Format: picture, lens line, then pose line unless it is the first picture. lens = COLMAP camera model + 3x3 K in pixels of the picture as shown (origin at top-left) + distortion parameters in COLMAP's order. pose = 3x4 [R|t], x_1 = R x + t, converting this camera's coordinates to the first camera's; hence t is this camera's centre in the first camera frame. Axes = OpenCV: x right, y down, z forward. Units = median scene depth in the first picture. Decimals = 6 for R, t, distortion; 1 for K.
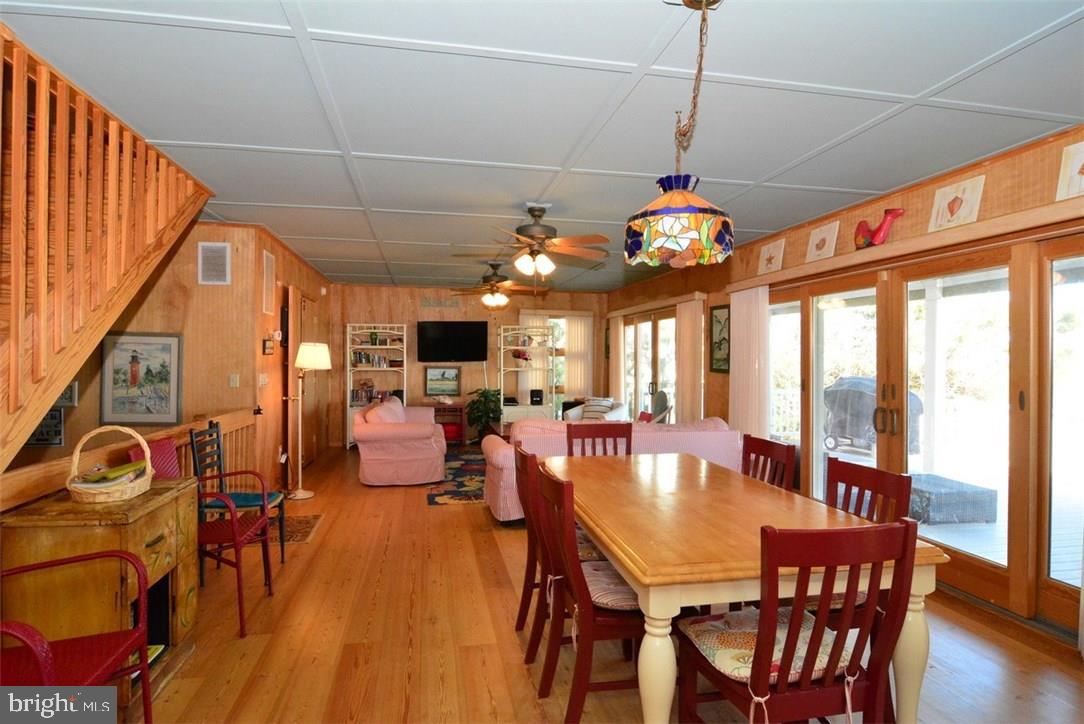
lens RADIAL K [[589.6, 0, 544.0], [0, 589.6, 358.9], [0, 0, 1]] dist [-0.019383, -0.002167]
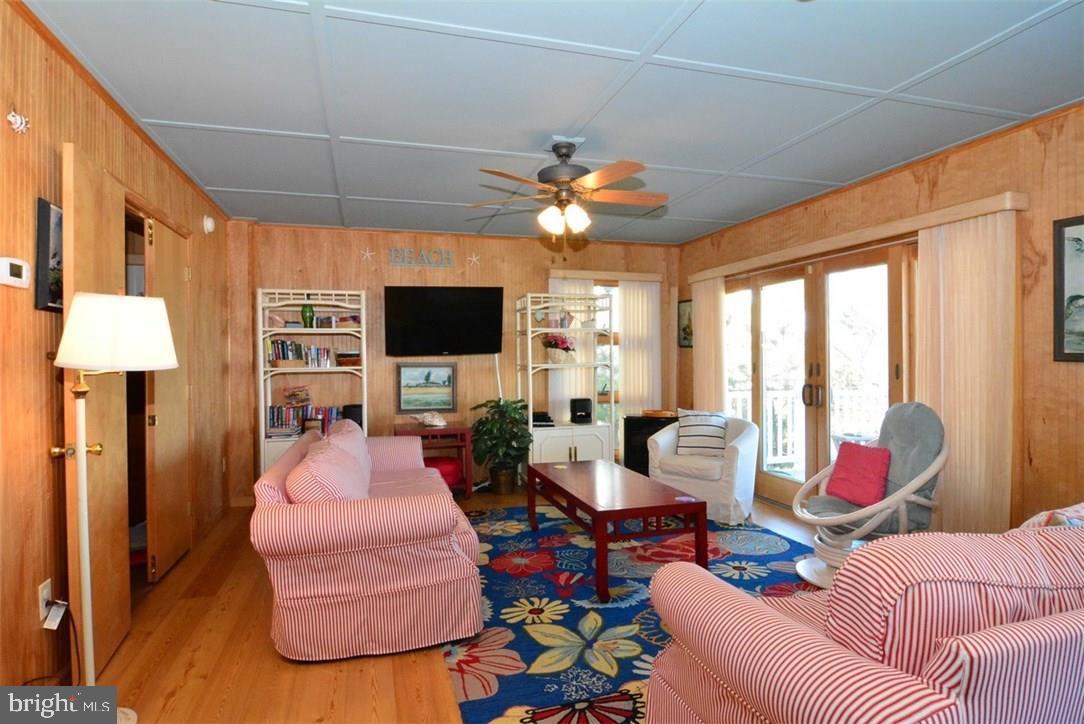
lens RADIAL K [[589.6, 0, 544.5], [0, 589.6, 362.2], [0, 0, 1]] dist [-0.019383, -0.002167]
pose [[0.995532, -0.015968, 0.093064, -0.109771], [0.015329, 0.999854, 0.007572, 0.008941], [-0.093171, -0.006112, 0.995631, 0.395210]]
